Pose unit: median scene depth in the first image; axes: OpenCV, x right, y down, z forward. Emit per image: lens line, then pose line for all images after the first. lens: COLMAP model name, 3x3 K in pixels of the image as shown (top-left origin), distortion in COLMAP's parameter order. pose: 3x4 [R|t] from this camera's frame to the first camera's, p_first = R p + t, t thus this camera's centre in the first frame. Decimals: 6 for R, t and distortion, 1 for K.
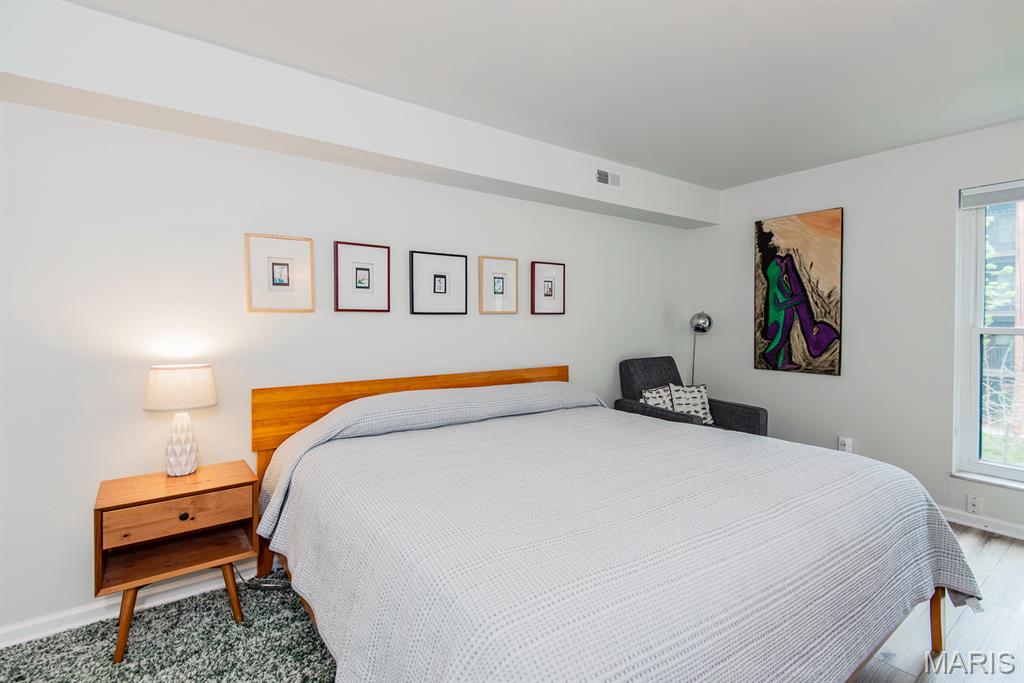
lens RADIAL K [[469.0, 0, 512.0], [0, 469.0, 335.5], [0, 0, 1]] dist [0.026293, -0.009123]
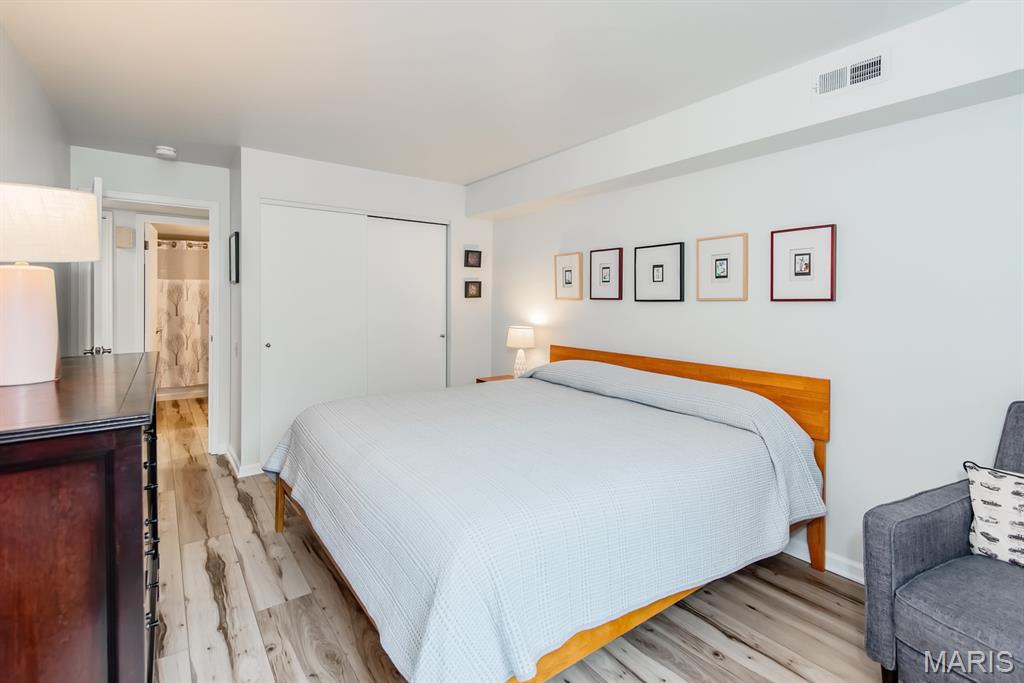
lens RADIAL K [[469.0, 0, 518.2], [0, 469.0, 305.3], [0, 0, 1]] dist [0.026293, -0.009123]
pose [[0.026286, 0.001344, -0.999654, 1.549799], [-0.051177, 0.998690, -0.000003, -0.033579], [0.998344, 0.051159, 0.026321, 1.106691]]
